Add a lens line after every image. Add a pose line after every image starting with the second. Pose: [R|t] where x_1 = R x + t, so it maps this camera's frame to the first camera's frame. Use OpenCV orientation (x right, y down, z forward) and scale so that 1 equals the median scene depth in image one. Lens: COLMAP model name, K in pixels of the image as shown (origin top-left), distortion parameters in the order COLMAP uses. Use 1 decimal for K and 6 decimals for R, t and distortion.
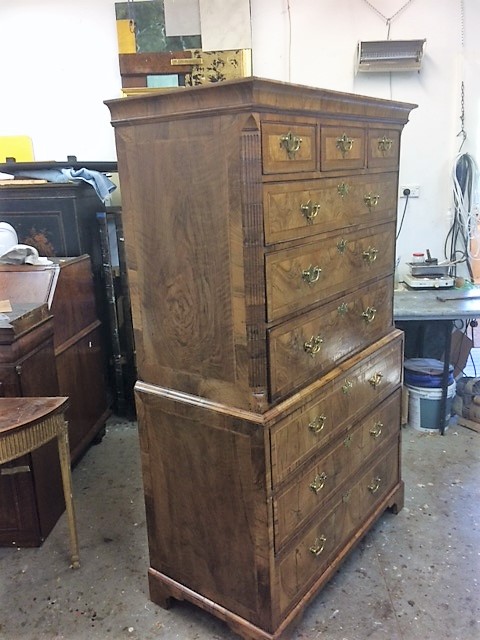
lens RADIAL K [[551.5, 0, 240.0], [0, 551.5, 320.0], [0, 0, 1]] dist [-0.051360, -0.058863]
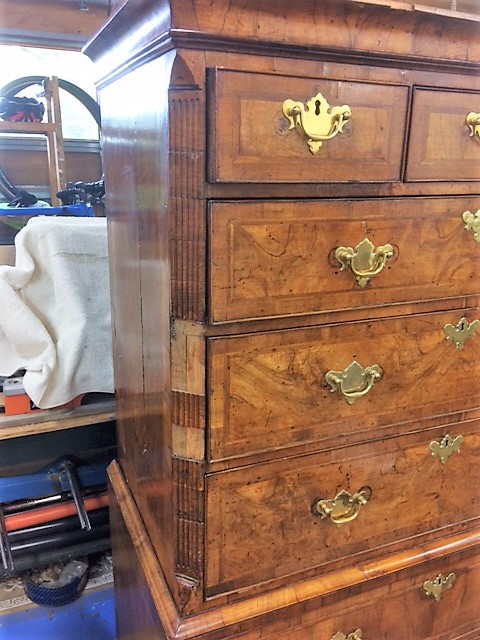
lens RADIAL K [[531.5, 0, 240.0], [0, 531.5, 320.0], [0, 0, 1]] dist [-0.002559, -0.002574]
pose [[0.860051, 0.189047, -0.473891, 0.294170], [-0.181860, 0.981402, 0.061455, -0.167535], [0.476696, 0.033327, 0.878436, 0.562335]]
